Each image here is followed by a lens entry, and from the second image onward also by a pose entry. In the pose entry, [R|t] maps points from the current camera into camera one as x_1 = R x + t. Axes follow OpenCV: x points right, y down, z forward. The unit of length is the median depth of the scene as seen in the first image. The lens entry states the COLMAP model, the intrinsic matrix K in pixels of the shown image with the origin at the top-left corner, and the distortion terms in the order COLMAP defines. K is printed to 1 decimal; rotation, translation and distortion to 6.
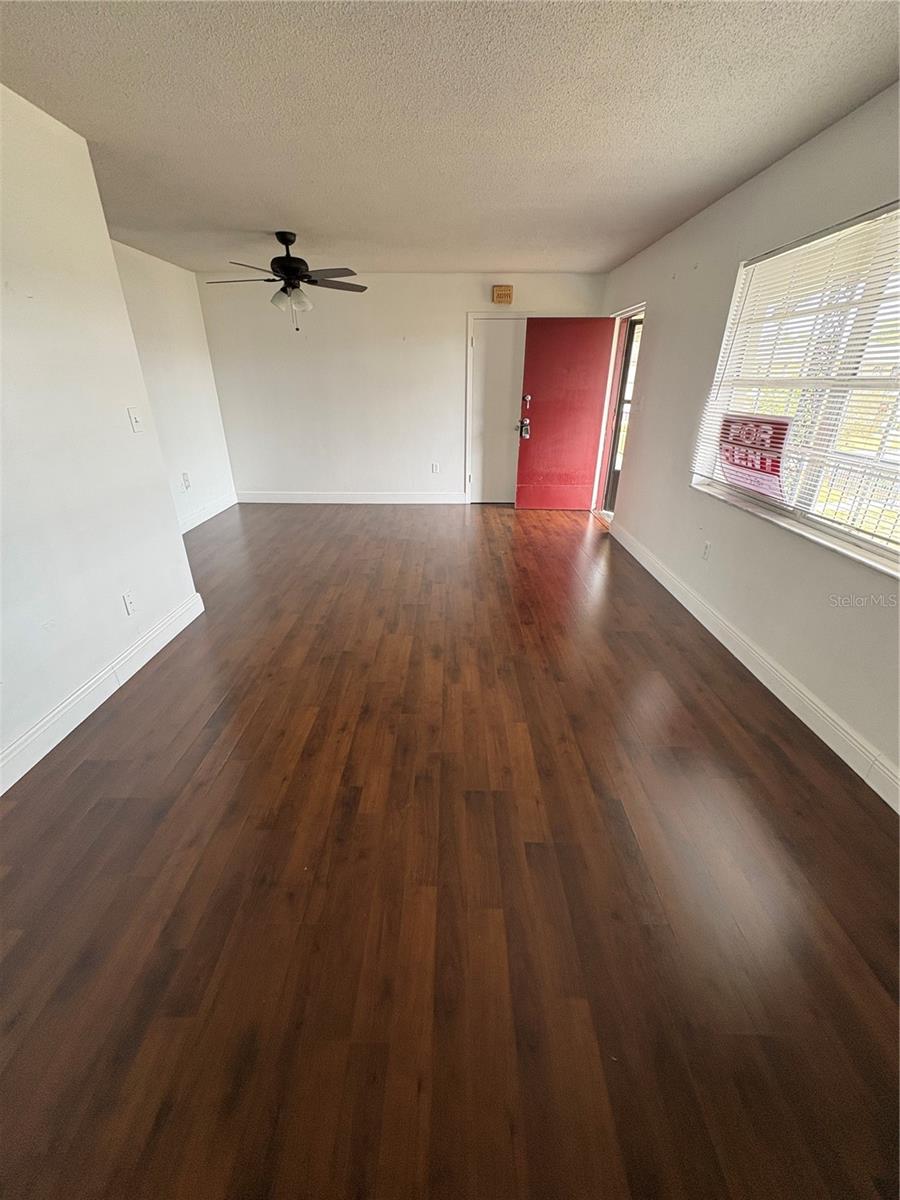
lens RADIAL K [[477.9, 0, 447.0], [0, 477.9, 597.8], [0, 0, 1]] dist [-0.004373, 0.000656]
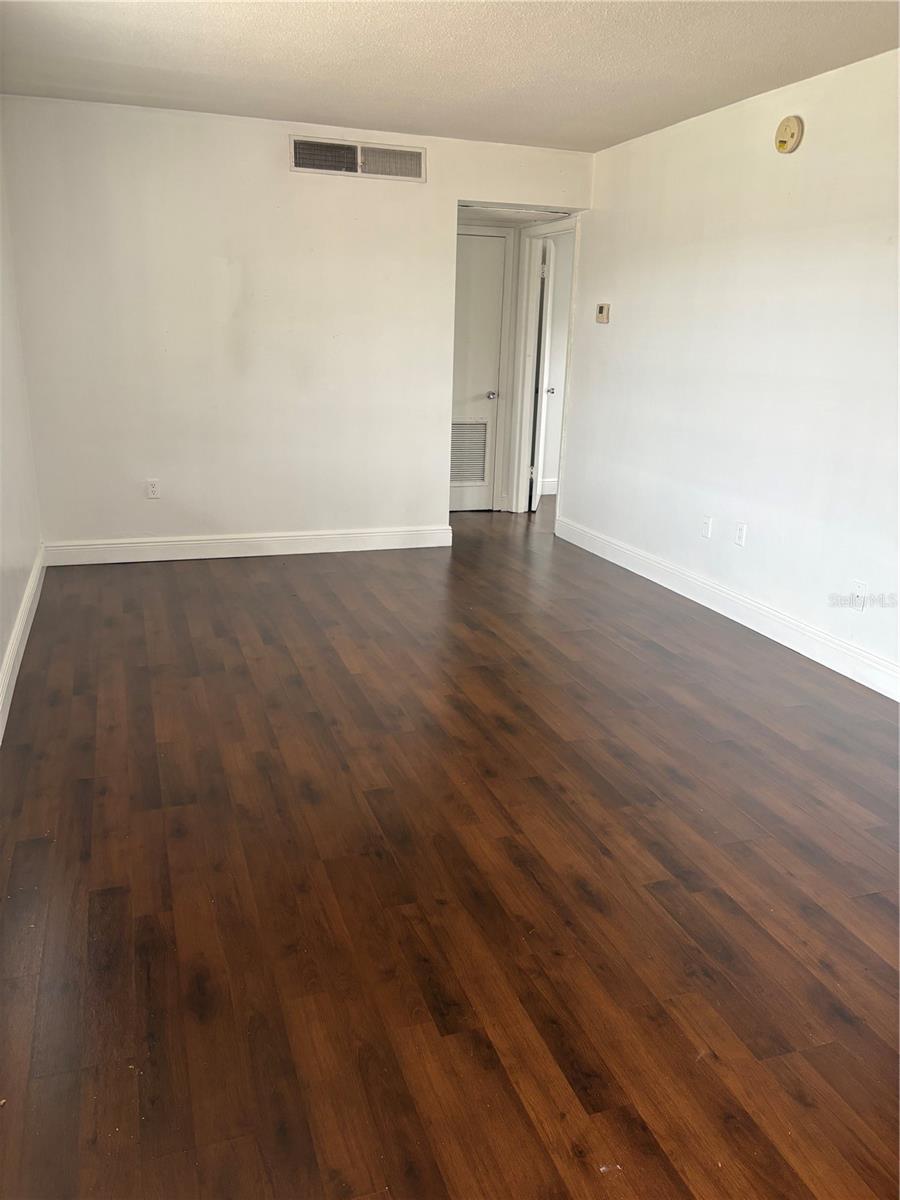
lens RADIAL K [[911.4, 0, 452.8], [0, 911.4, 595.9], [0, 0, 1]] dist [0.031385, -0.022900]
pose [[-0.940095, 0.067688, -0.334127, 0.441080], [-0.166719, 0.763617, 0.623774, -0.769074], [0.297367, 0.642112, -0.706587, 1.739479]]
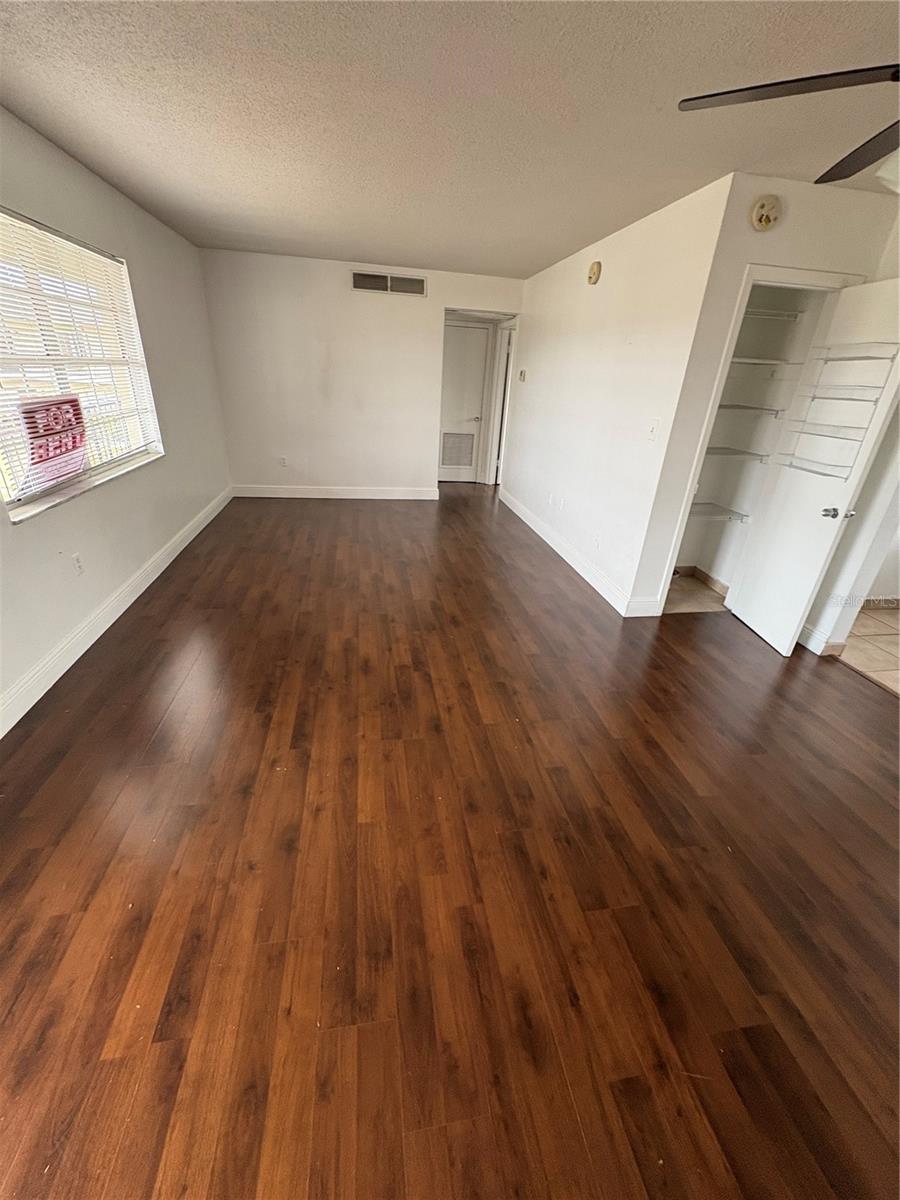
lens RADIAL K [[477.9, 0, 450.9], [0, 477.9, 603.2], [0, 0, 1]] dist [-0.004373, 0.000656]
pose [[-0.982193, 0.025371, -0.186156, 0.060140], [-0.126936, 0.640872, 0.757080, -0.873912], [0.138510, 0.767228, -0.626239, 1.879608]]
